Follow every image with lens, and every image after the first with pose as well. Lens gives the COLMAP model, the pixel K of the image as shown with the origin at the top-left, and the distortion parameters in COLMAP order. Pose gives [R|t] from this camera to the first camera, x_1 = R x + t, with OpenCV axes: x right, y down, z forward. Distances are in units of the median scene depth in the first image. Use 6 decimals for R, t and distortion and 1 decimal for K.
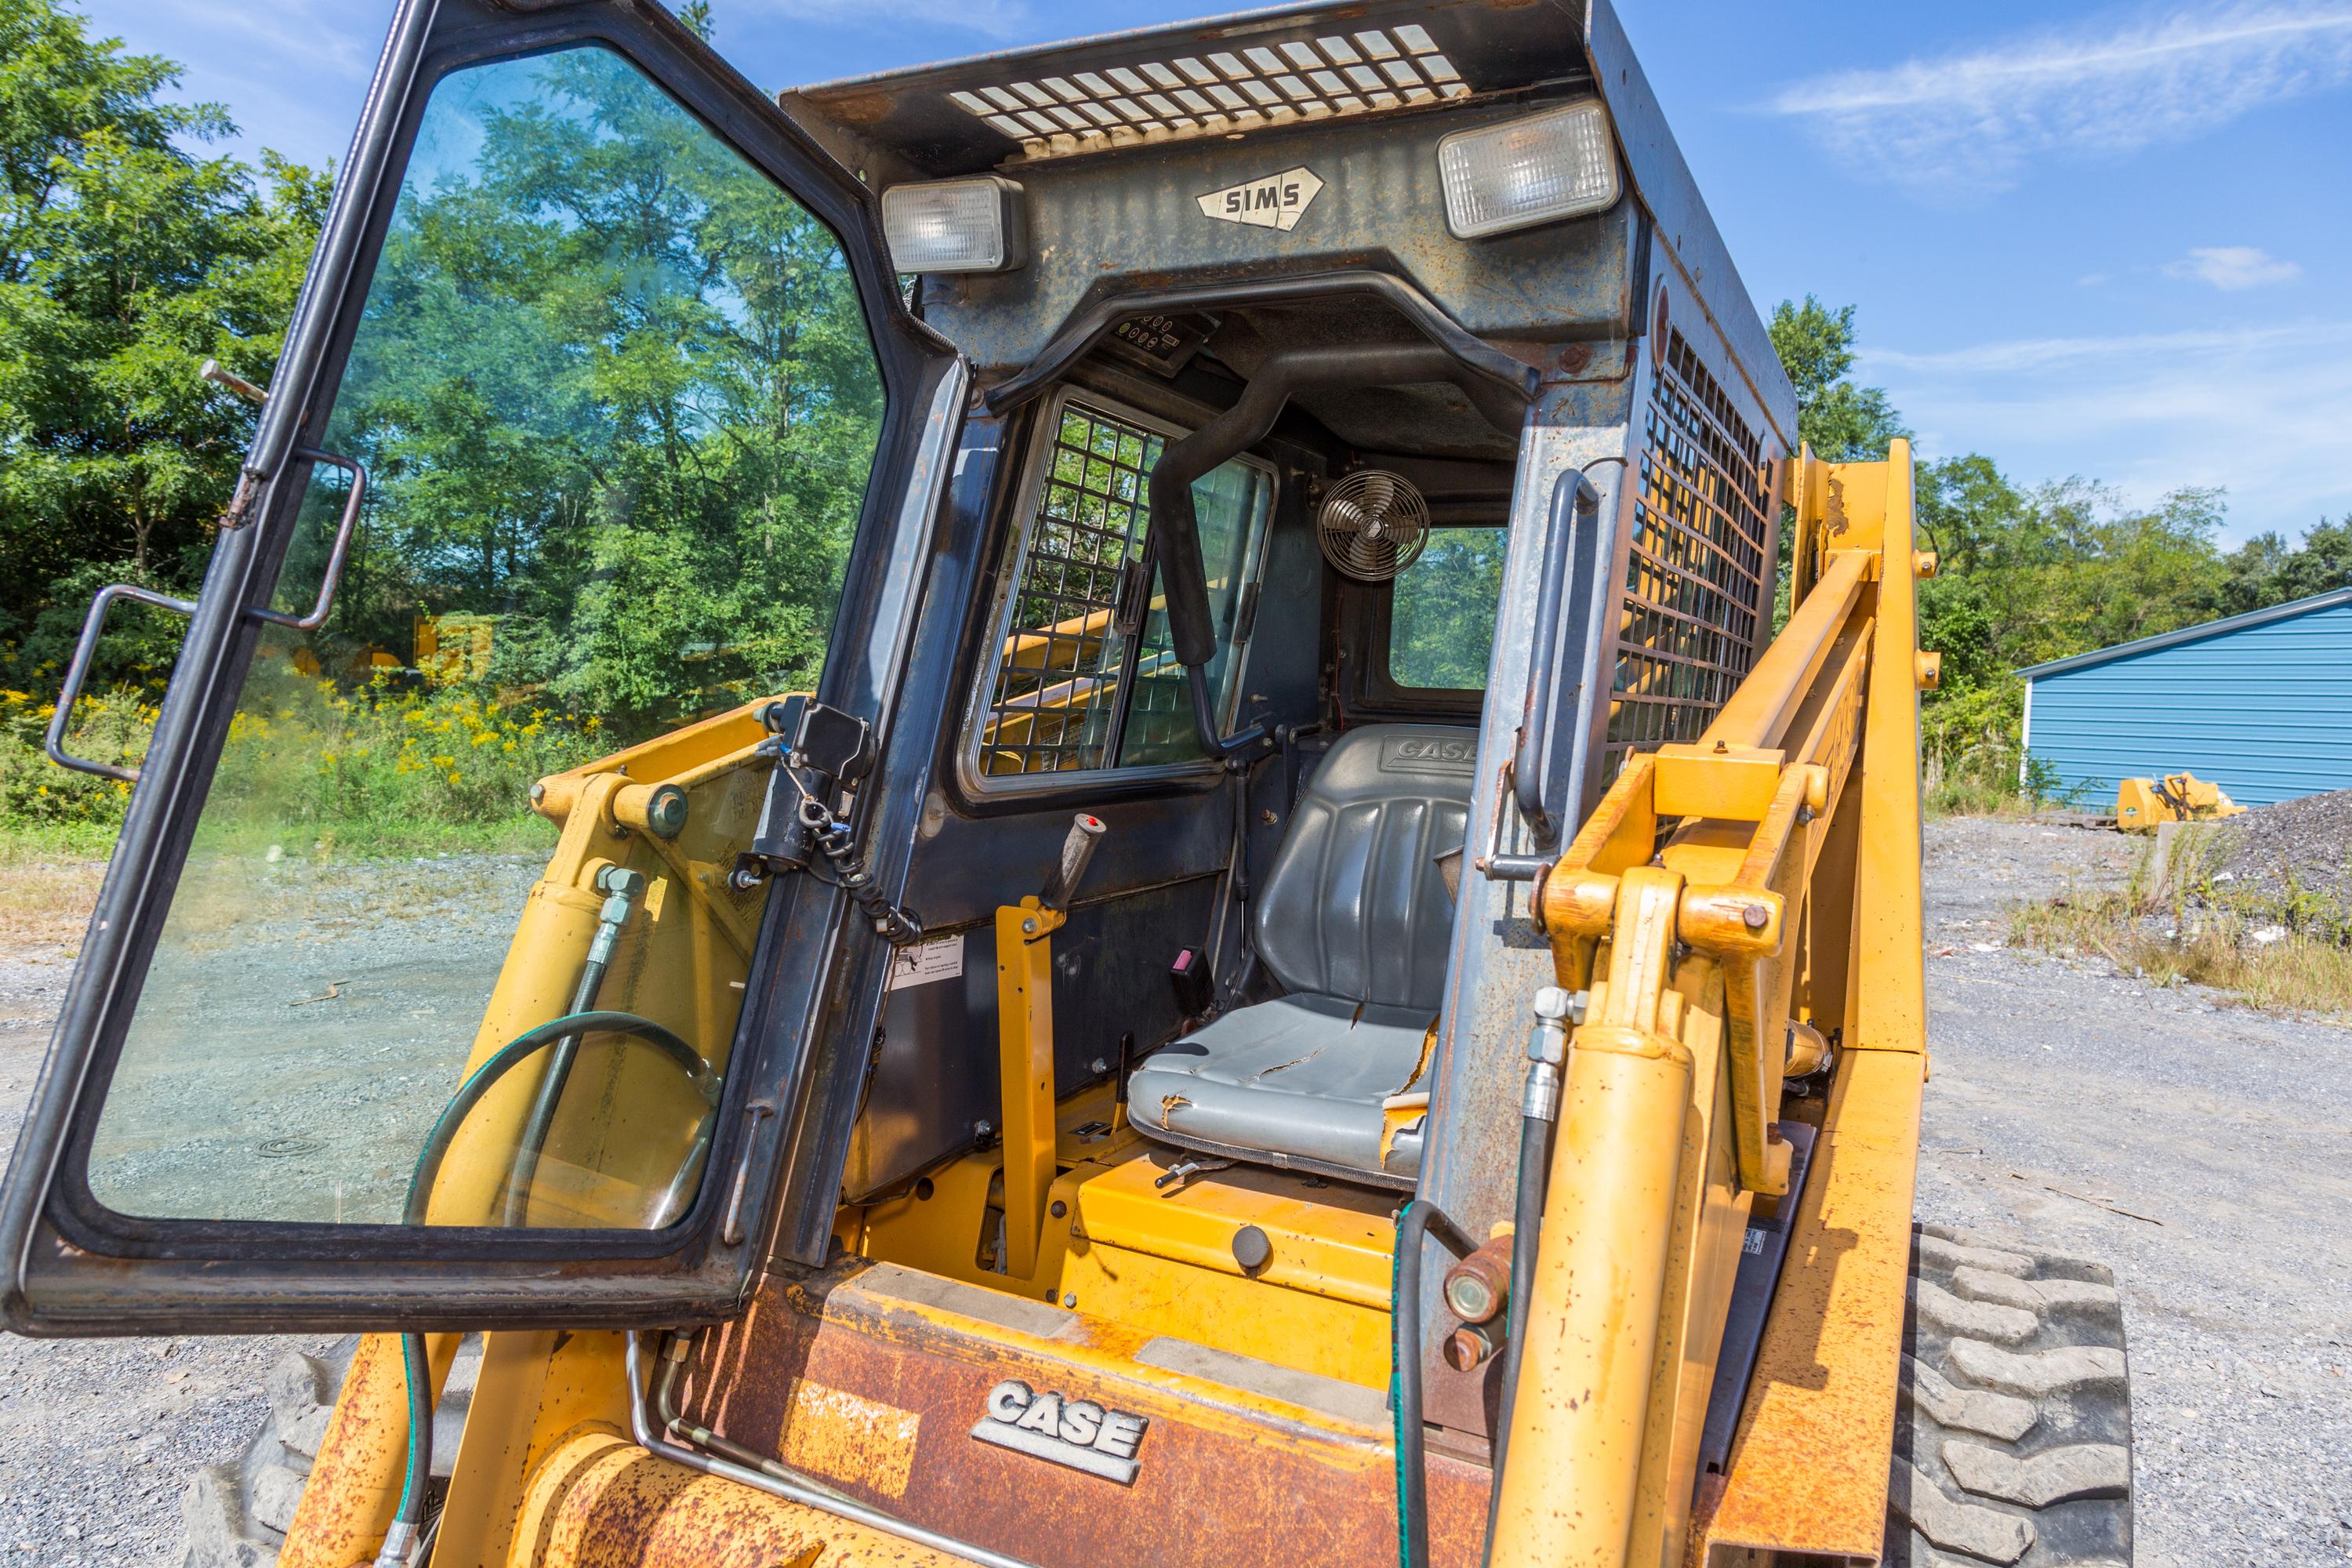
lens RADIAL K [[1550.7, 0, 1200.9], [0, 1550.7, 800.2], [0, 0, 1]] dist [0.018573, -0.004114]
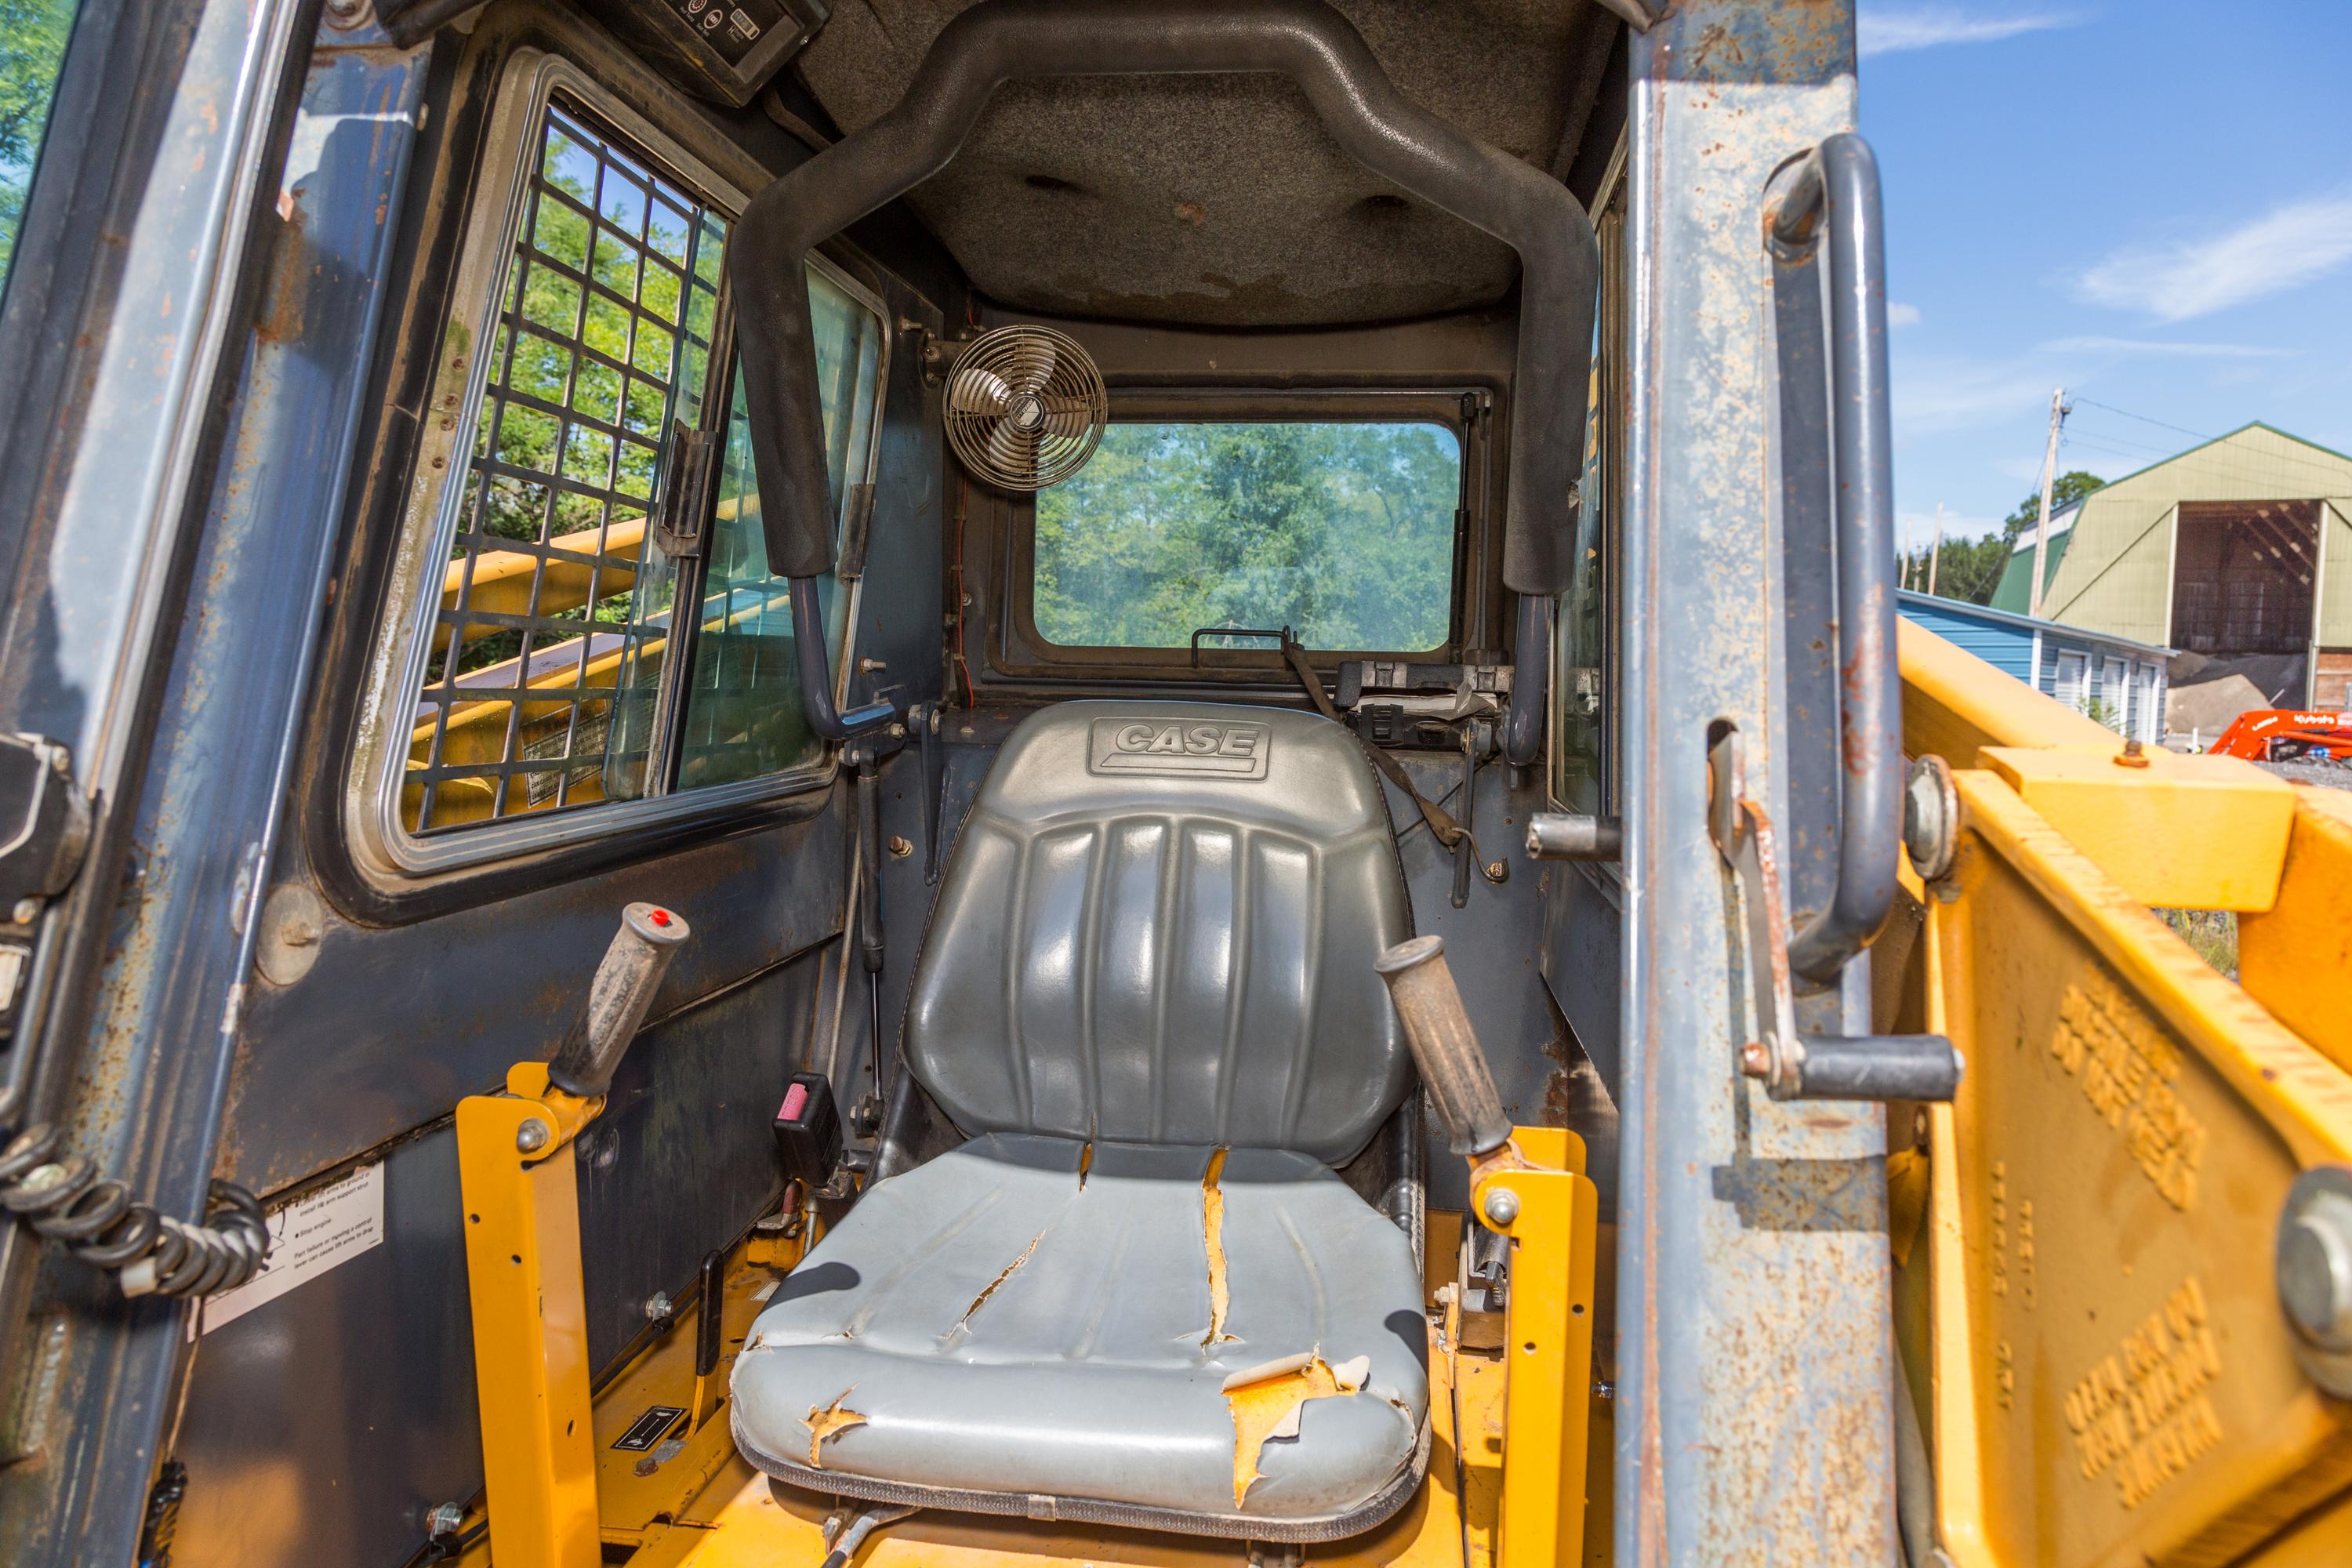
lens RADIAL K [[1492.4, 0, 1149.8], [0, 1492.4, 791.2], [0, 0, 1]] dist [0.005486, 0.000303]
pose [[0.949688, -0.042600, 0.310286, -0.059918], [0.035870, 0.998982, 0.027366, -0.030899], [-0.311136, -0.014859, 0.950249, 0.442484]]
